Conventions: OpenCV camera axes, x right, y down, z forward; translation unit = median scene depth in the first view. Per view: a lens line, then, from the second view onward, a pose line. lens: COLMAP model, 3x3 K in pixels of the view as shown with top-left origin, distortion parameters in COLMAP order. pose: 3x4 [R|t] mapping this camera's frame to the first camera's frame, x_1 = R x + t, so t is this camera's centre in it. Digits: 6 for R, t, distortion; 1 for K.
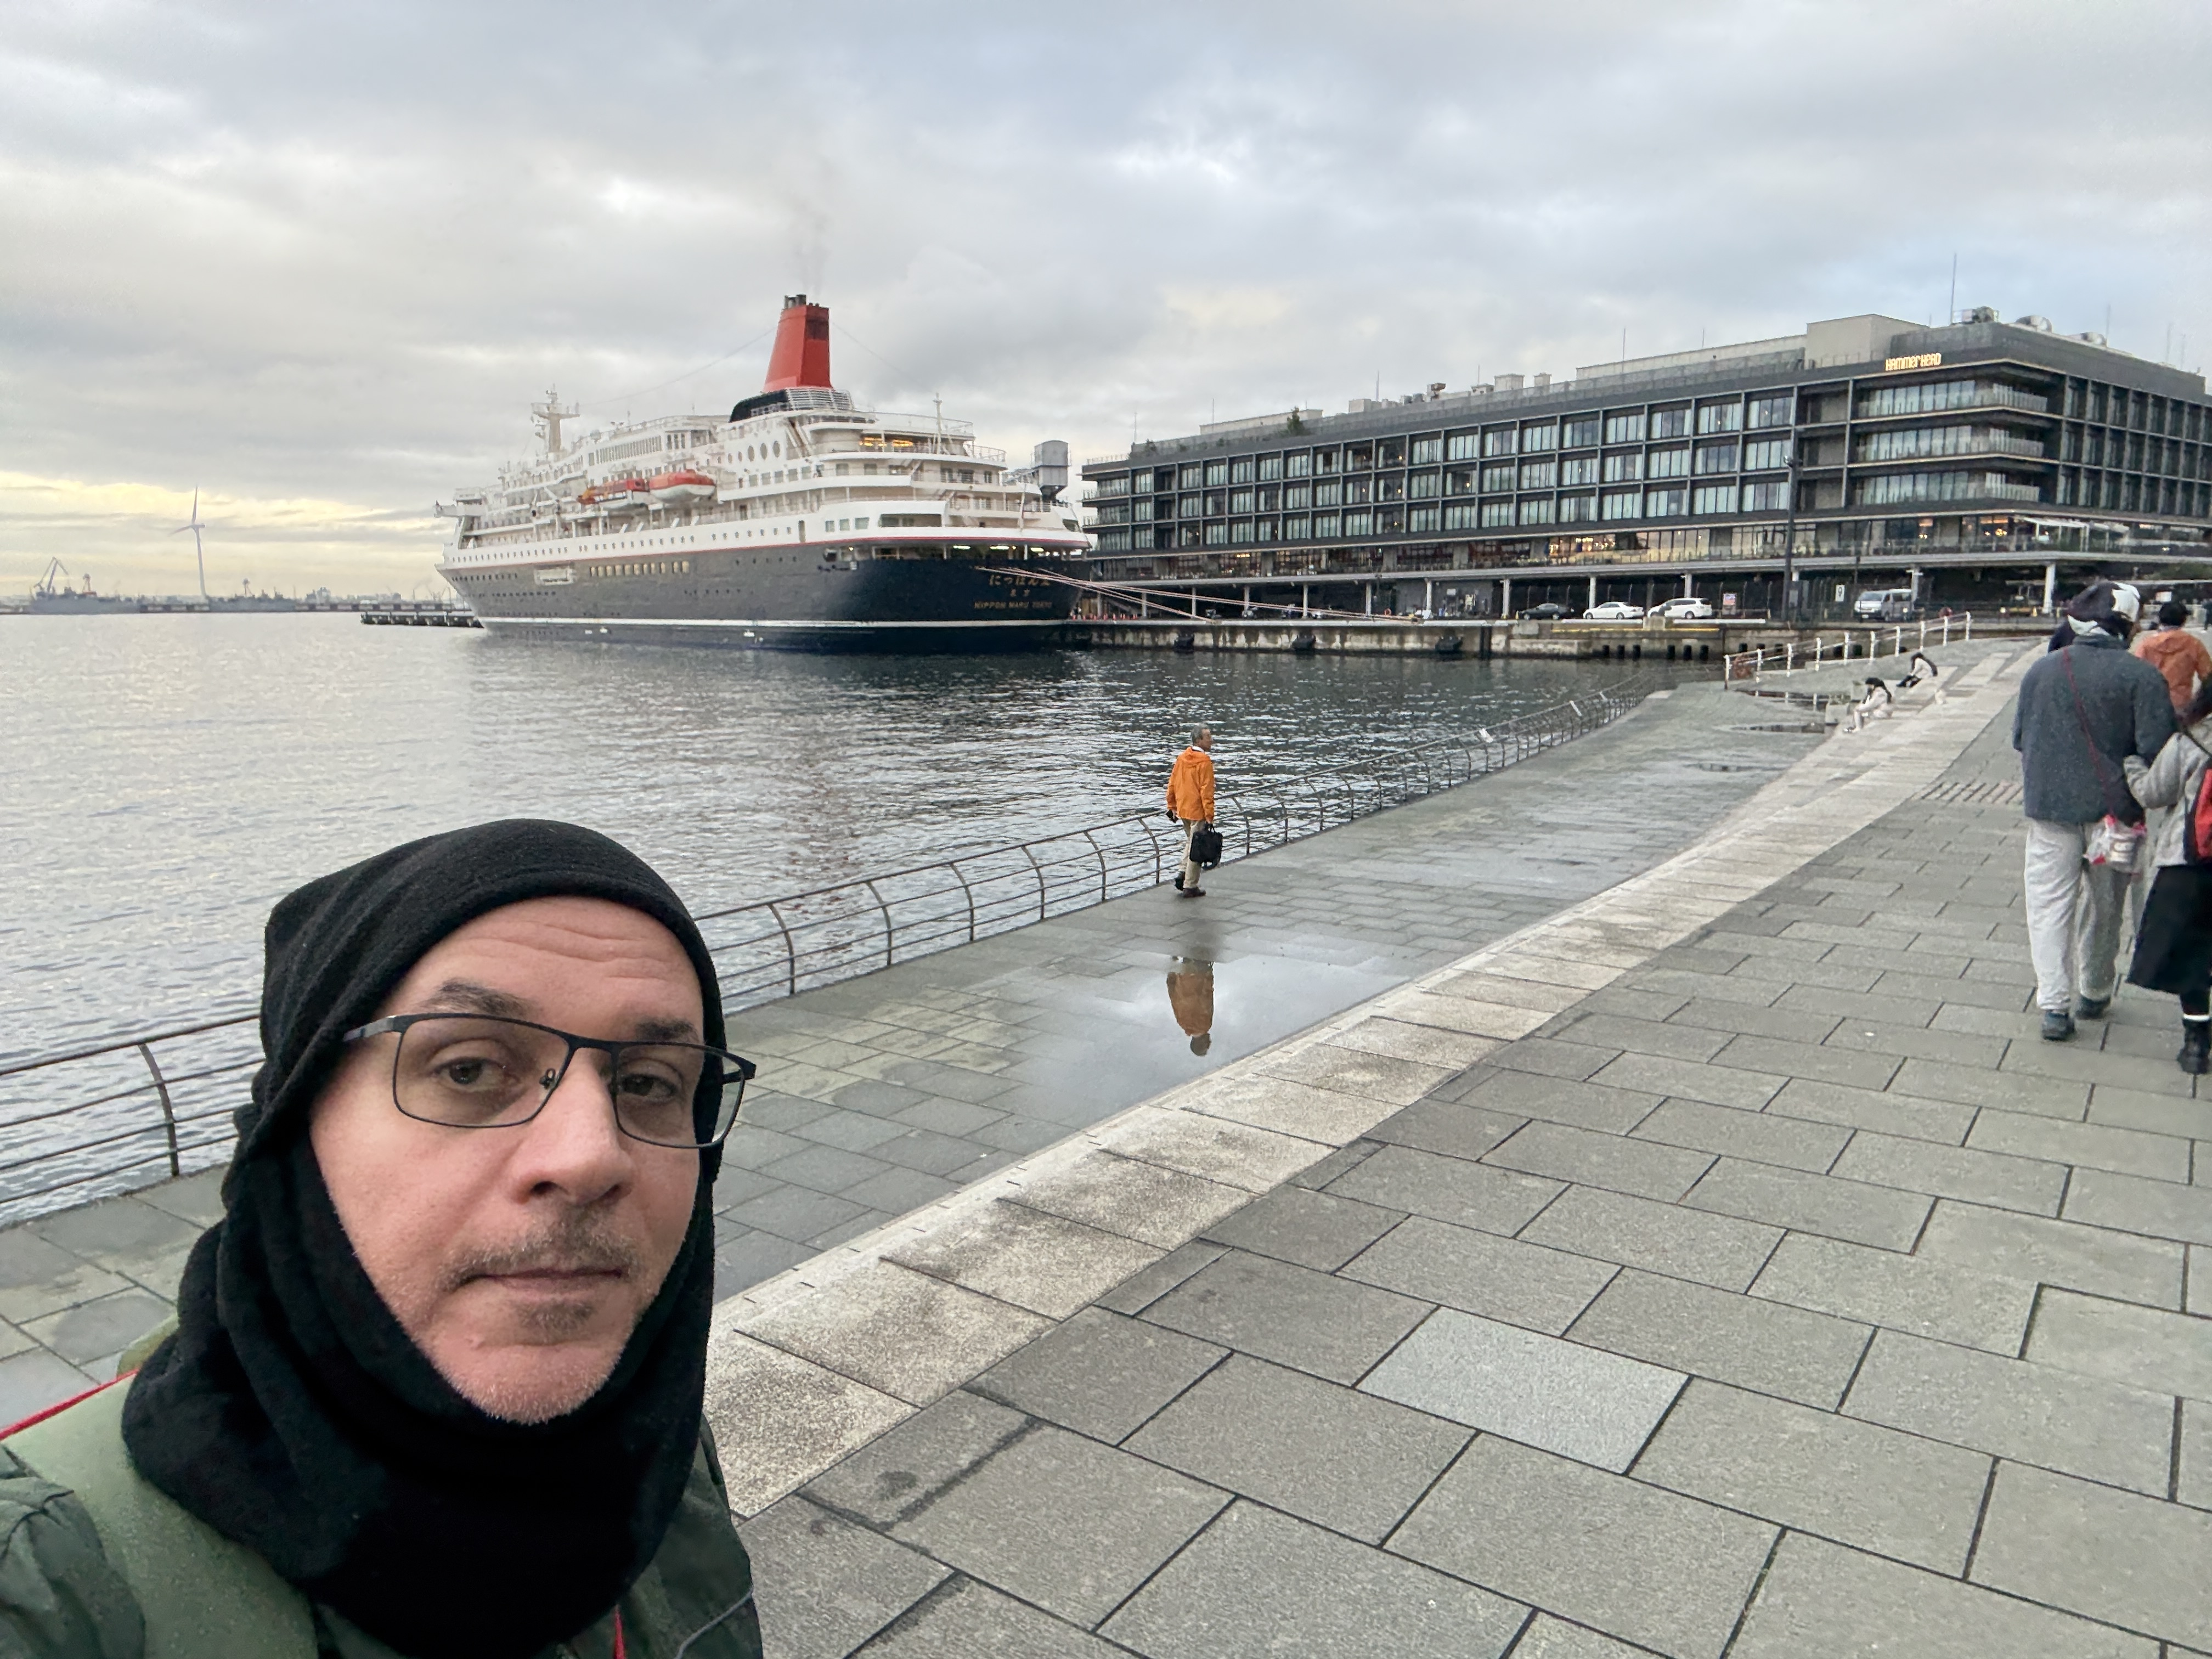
lens RADIAL K [[1456.0, 0, 1095.6], [0, 1456.0, 876.8], [0, 0, 1]] dist [0.088376, -0.116565]
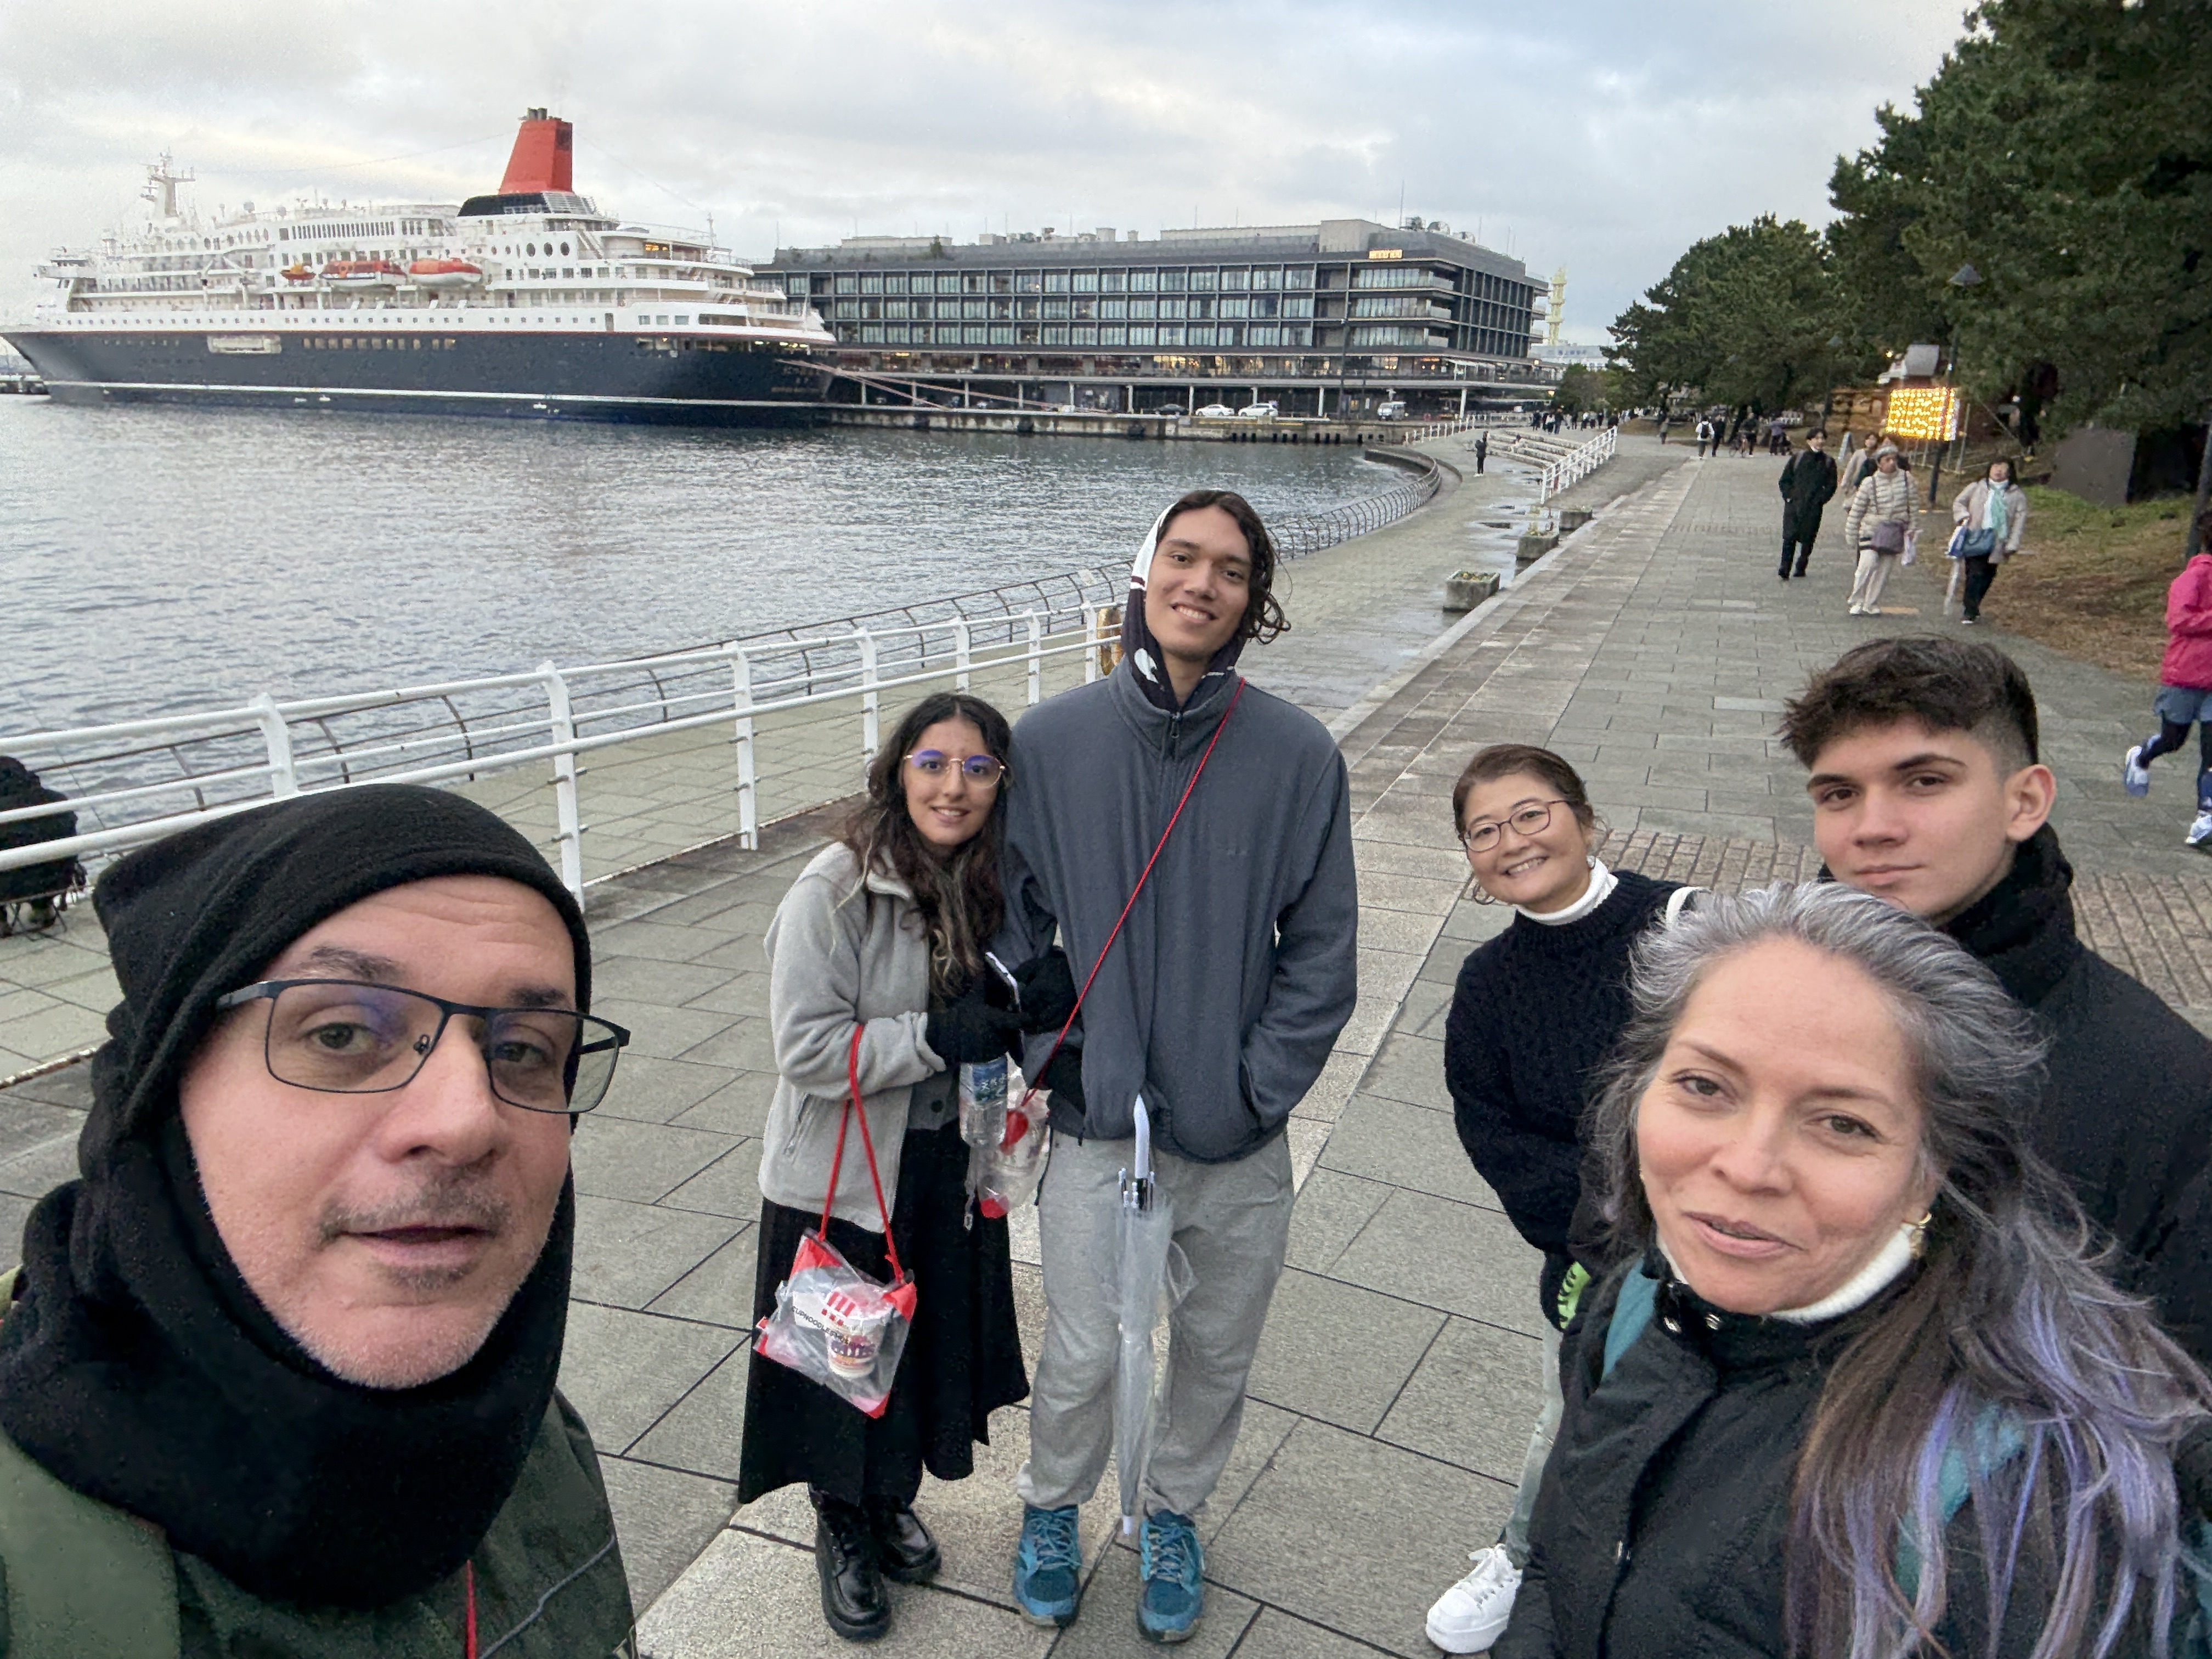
lens RADIAL K [[1539.6, 0, 1106.0], [0, 1539.6, 829.5], [0, 0, 1]] dist [0.039726, -0.074785]
pose [[0.919185, -0.073586, 0.386889, -0.336389], [0.037956, 0.994368, 0.098950, 0.070440], [-0.391992, -0.076268, 0.916802, -0.363735]]
